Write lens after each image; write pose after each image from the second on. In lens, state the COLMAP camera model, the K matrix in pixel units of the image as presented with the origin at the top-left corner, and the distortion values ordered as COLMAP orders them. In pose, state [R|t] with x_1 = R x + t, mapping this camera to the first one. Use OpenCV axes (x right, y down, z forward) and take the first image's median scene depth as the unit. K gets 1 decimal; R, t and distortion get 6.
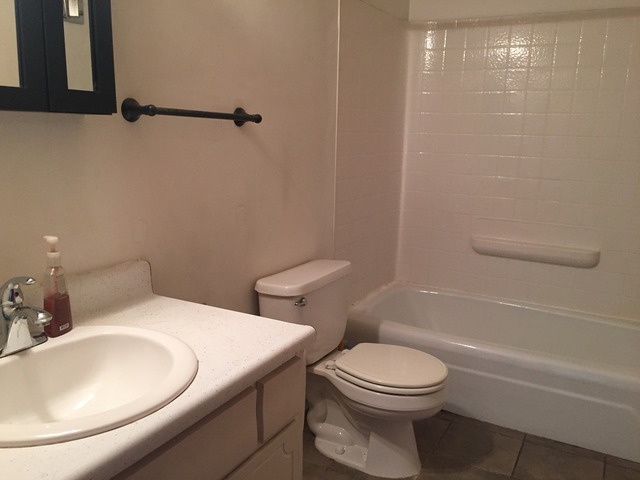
lens RADIAL K [[548.0, 0, 320.7], [0, 548.0, 240.4], [0, 0, 1]] dist [0.064870, -0.079958]
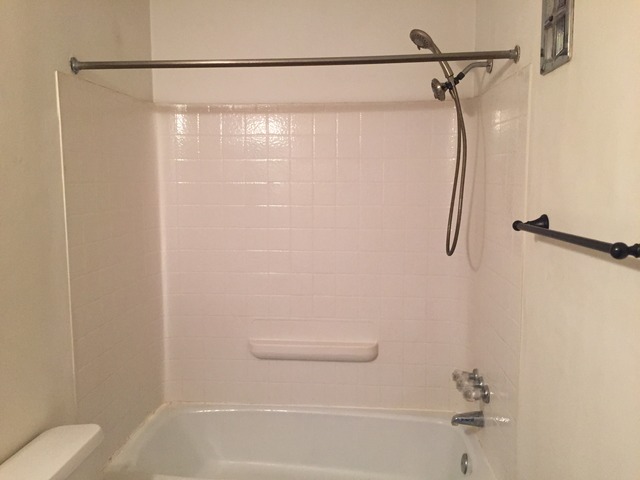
lens RADIAL K [[548.0, 0, 316.3], [0, 548.0, 240.1], [0, 0, 1]] dist [0.064870, -0.079958]
pose [[0.911187, -0.069507, 0.406087, 0.026857], [0.106529, 0.991895, -0.069256, -0.101103], [-0.397981, 0.106365, 0.911206, 0.142127]]
